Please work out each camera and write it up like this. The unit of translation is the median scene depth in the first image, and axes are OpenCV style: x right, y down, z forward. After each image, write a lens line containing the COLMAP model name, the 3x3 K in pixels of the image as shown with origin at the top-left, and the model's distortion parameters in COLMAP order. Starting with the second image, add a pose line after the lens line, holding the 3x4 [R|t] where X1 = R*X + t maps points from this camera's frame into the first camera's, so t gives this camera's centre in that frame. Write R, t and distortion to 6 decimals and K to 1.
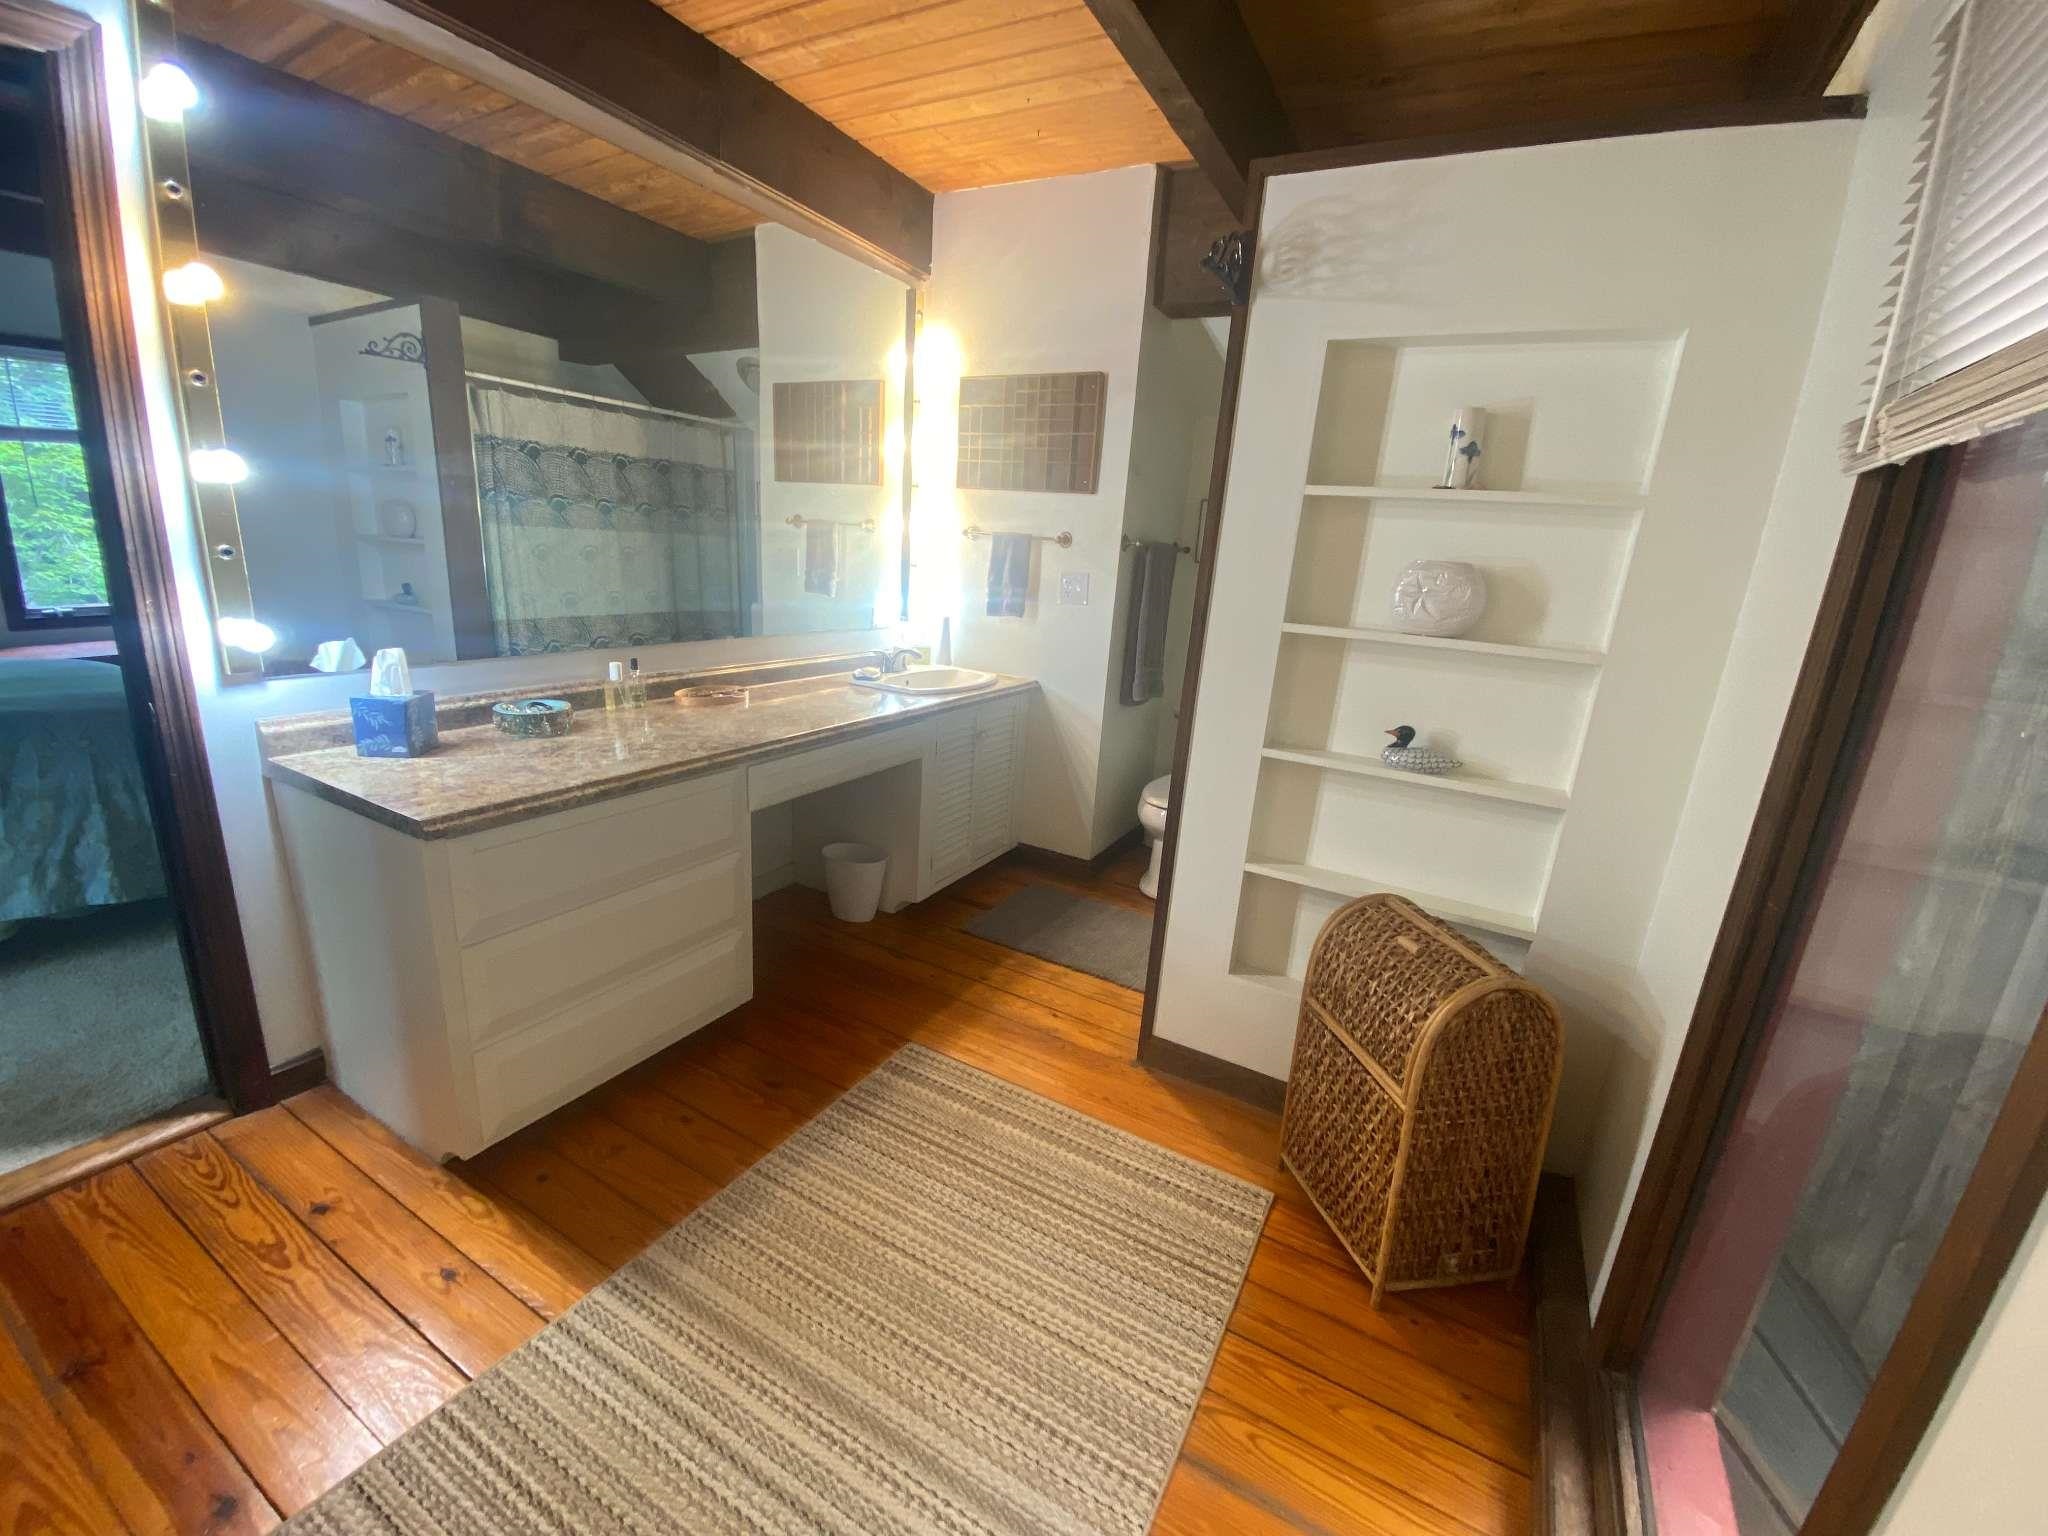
lens RADIAL K [[834.2, 0, 1020.6], [0, 834.2, 769.8], [0, 0, 1]] dist [0.035391, -0.025446]
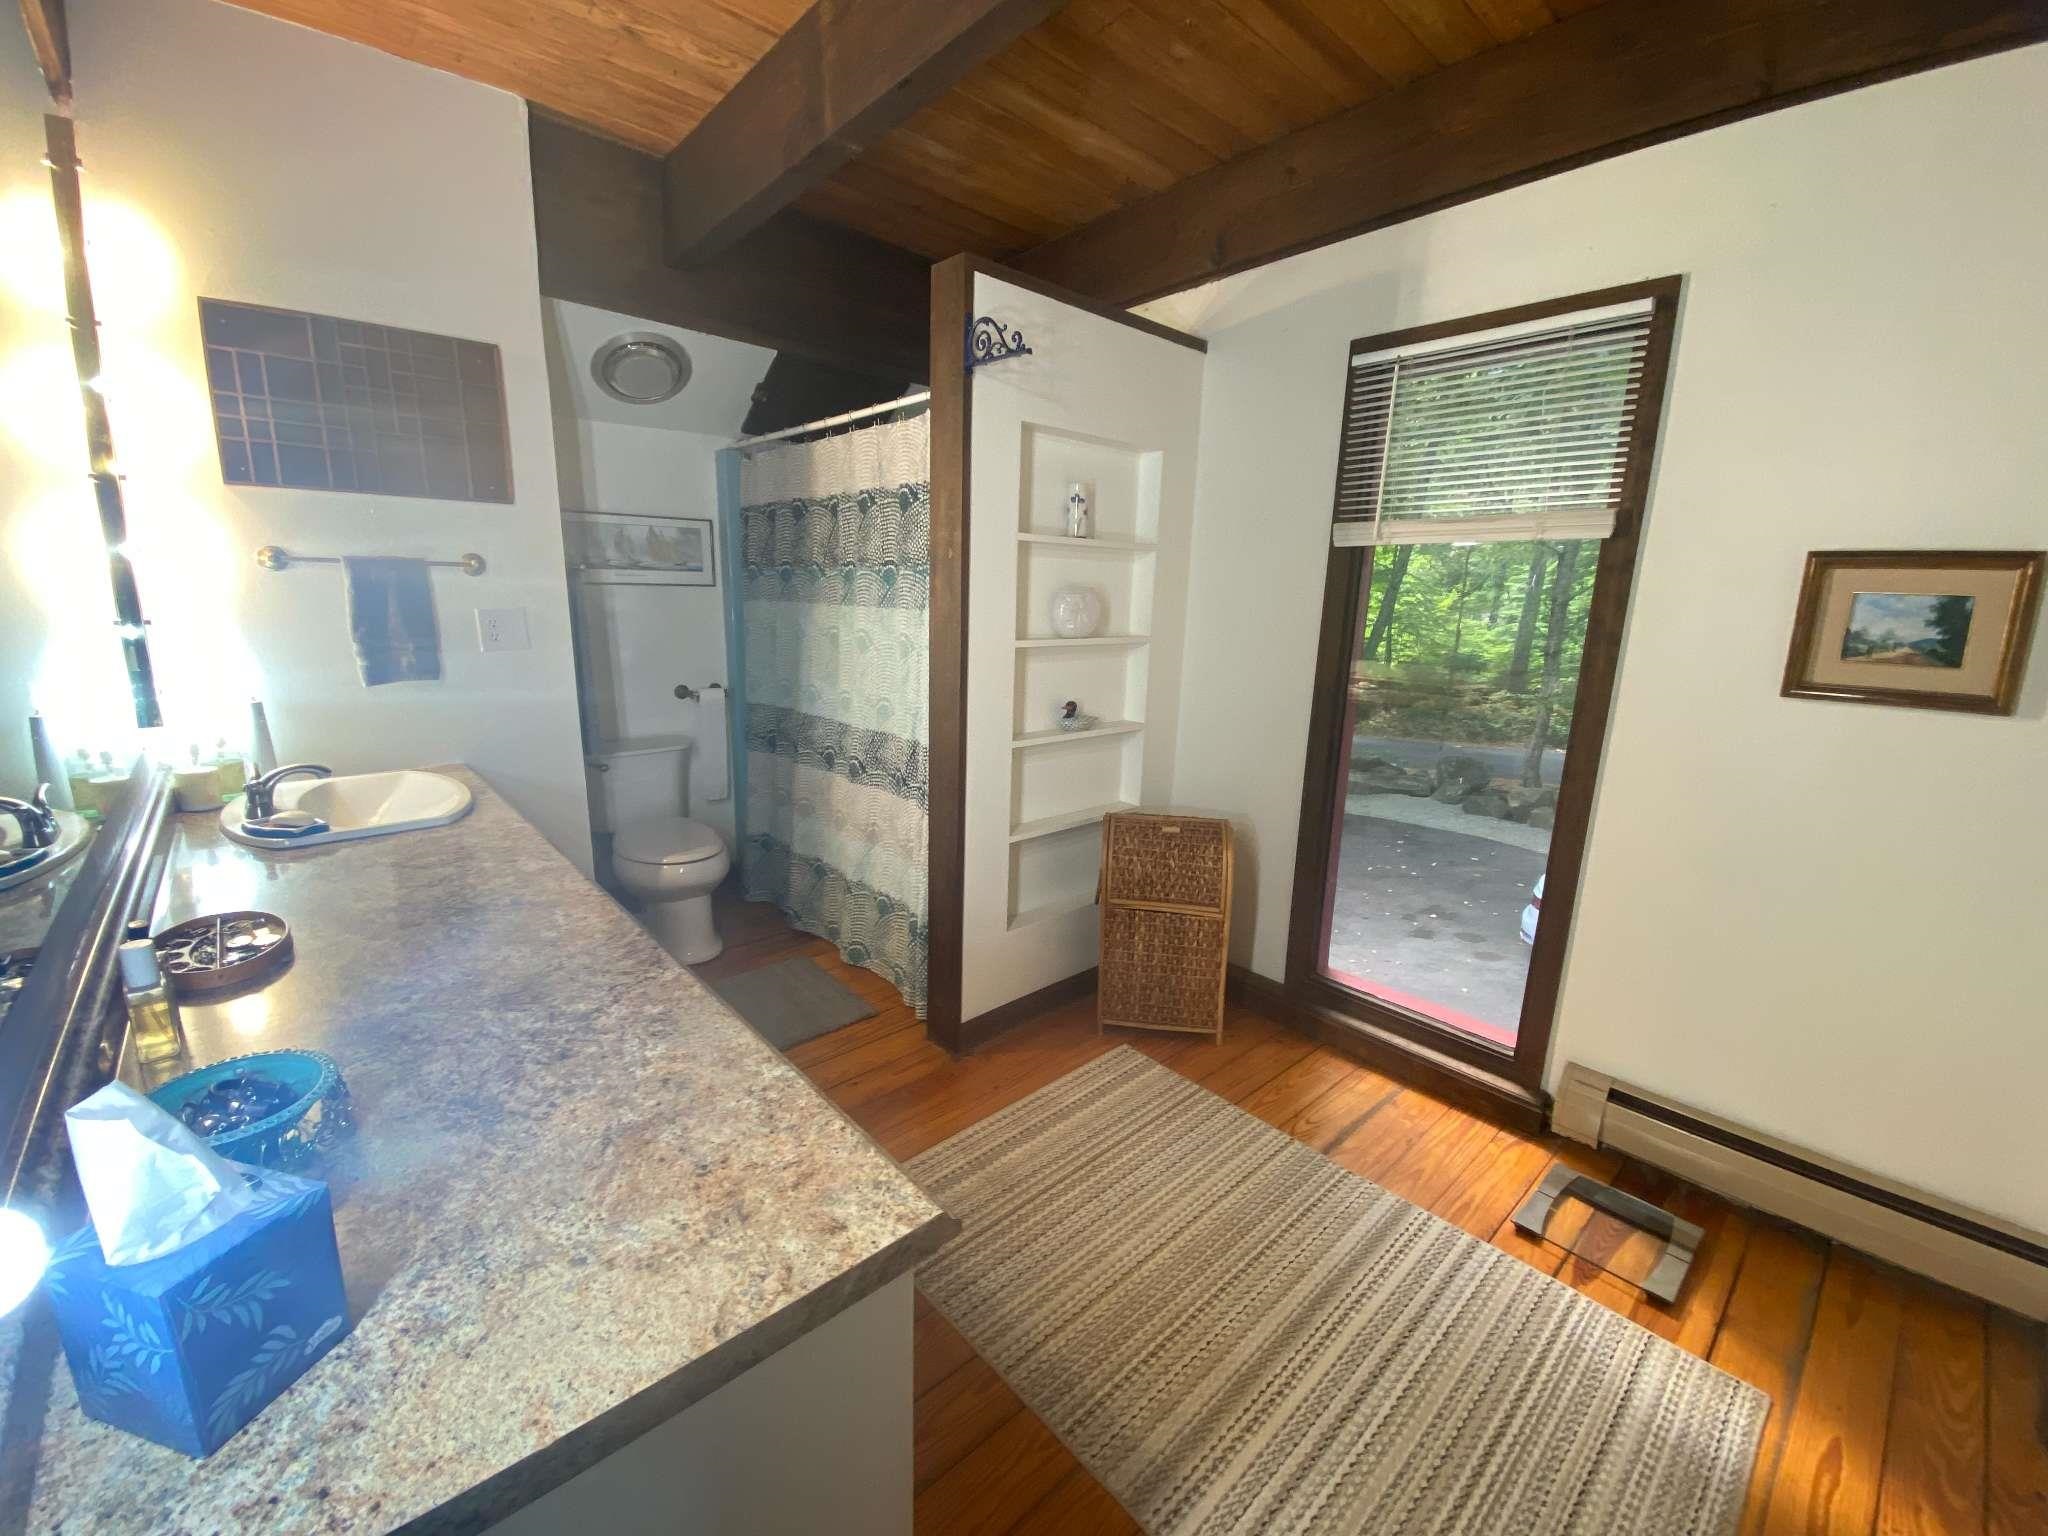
lens RADIAL K [[834.2, 0, 1020.6], [0, 834.2, 769.8], [0, 0, 1]] dist [0.035391, -0.025446]
pose [[0.315157, -0.263866, 0.911620, -0.949789], [0.241595, 0.951231, 0.191809, -0.248721], [-0.917773, 0.159793, 0.363536, 0.623421]]
